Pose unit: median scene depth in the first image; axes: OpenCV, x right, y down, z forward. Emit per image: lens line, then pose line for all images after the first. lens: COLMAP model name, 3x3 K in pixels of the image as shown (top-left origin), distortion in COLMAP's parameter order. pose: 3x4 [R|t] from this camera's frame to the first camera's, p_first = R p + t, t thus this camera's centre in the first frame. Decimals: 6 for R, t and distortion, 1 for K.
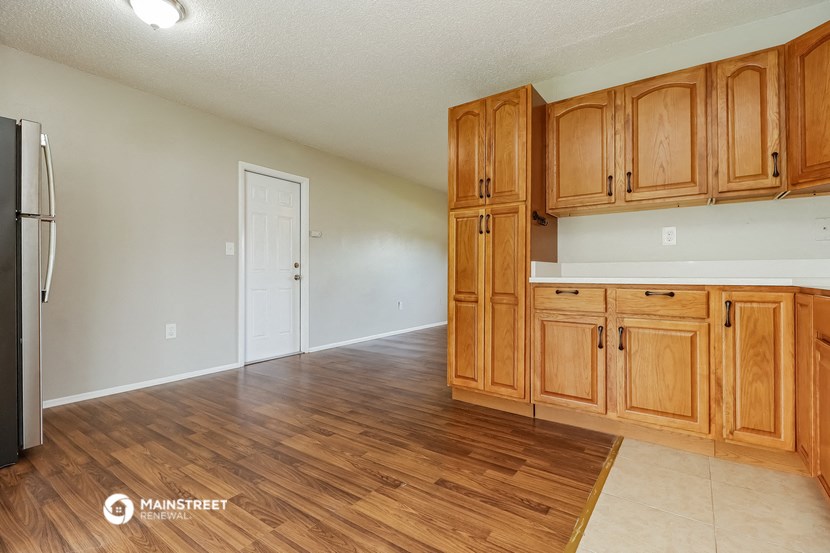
lens RADIAL K [[380.1, 0, 416.3], [0, 380.1, 270.3], [0, 0, 1]] dist [0.003721, -0.002078]
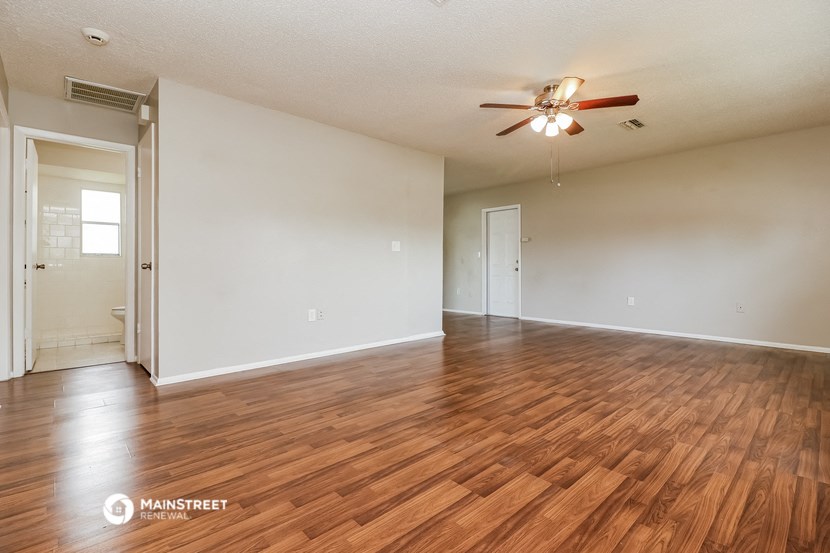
lens RADIAL K [[382.2, 0, 418.9], [0, 382.2, 269.9], [0, 0, 1]] dist [0.005011, -0.001366]
pose [[-0.206278, -0.003875, -0.978486, 2.377542], [0.005747, 0.999970, -0.005172, 0.049007], [0.978477, -0.006691, -0.206250, 1.696041]]
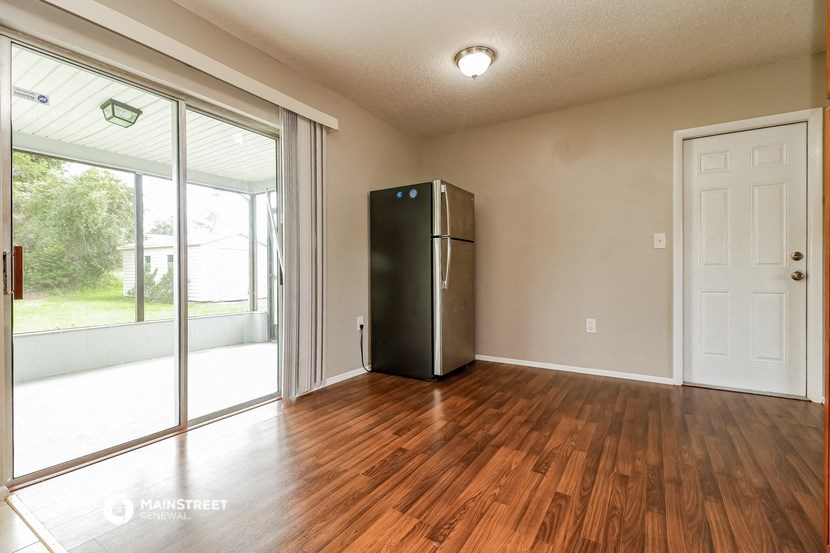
lens RADIAL K [[380.1, 0, 417.3], [0, 380.1, 279.0], [0, 0, 1]] dist [0.003721, -0.002078]
pose [[0.058144, 0.022735, -0.998049, 0.493709], [0.012706, 0.999643, 0.023511, 0.001674], [0.998227, -0.014048, 0.057835, 0.626131]]
